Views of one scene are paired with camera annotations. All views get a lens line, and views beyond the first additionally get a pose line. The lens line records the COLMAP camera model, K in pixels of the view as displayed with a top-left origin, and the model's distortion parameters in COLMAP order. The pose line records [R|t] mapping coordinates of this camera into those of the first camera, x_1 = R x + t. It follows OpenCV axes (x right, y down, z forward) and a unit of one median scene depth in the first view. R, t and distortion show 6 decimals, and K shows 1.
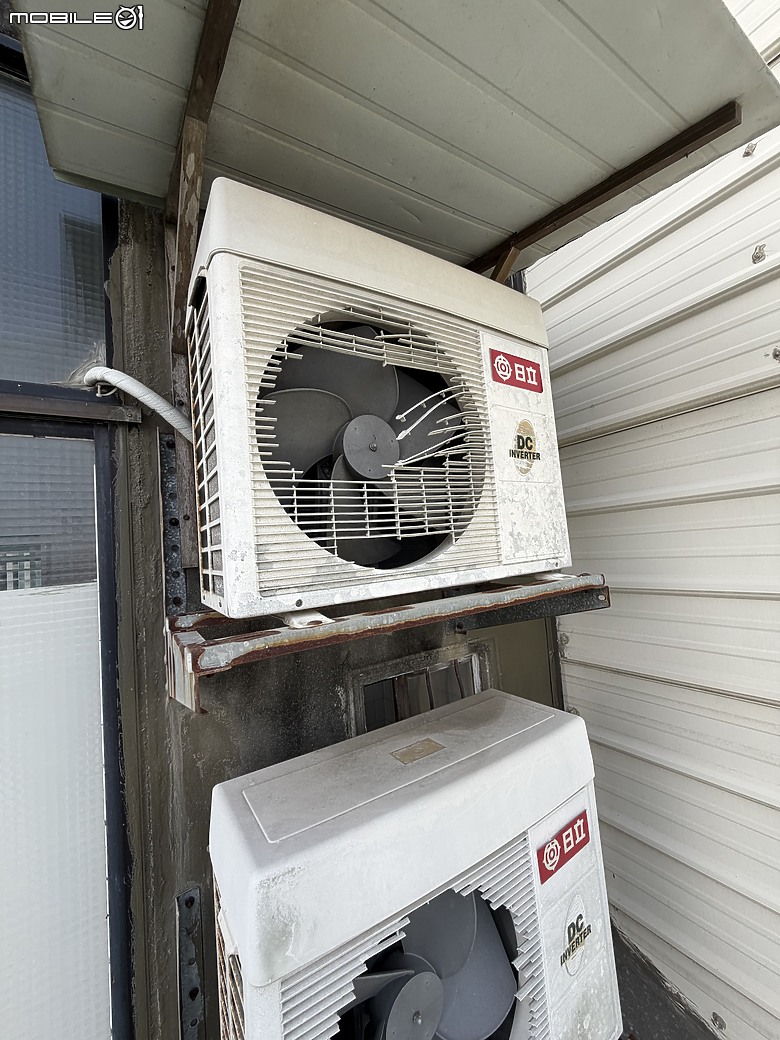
lens RADIAL K [[415.0, 0, 390.0], [0, 415.0, 520.0], [0, 0, 1]] dist [0.000769, 0.000044]
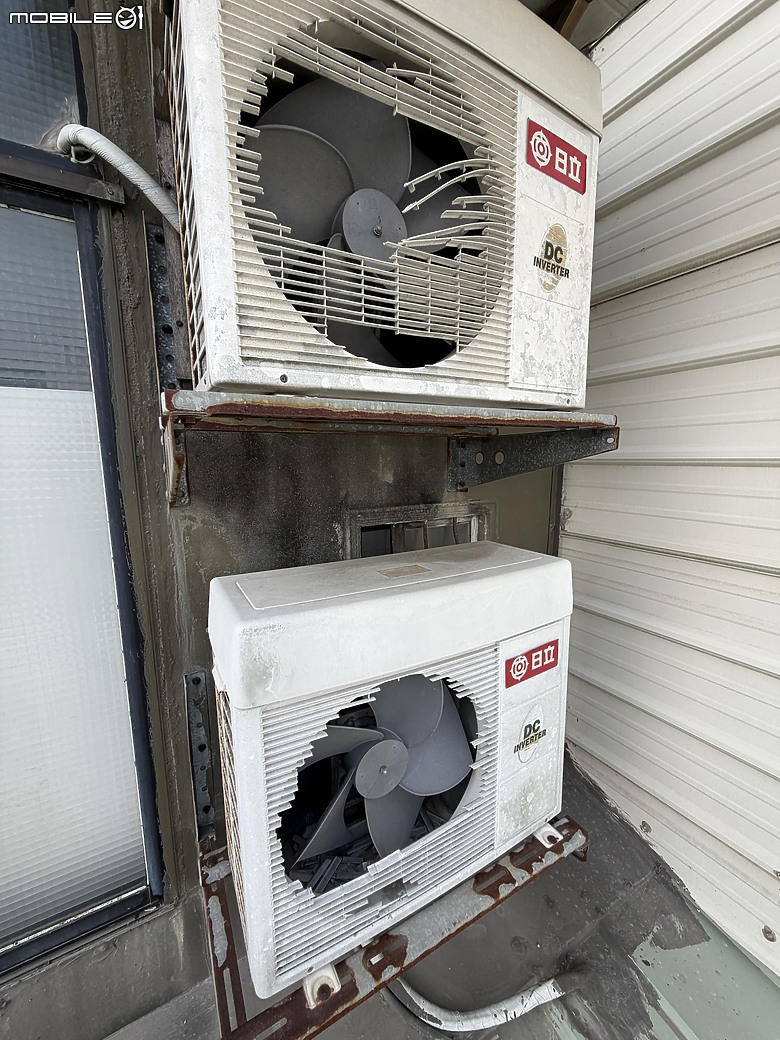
lens RADIAL K [[415.0, 0, 390.0], [0, 415.0, 520.0], [0, 0, 1]] dist [0.000769, 0.000044]
pose [[0.996467, 0.076414, -0.034839, 0.056382], [-0.066876, 0.972932, 0.221204, 0.198021], [0.050799, -0.218093, 0.974605, 0.007146]]
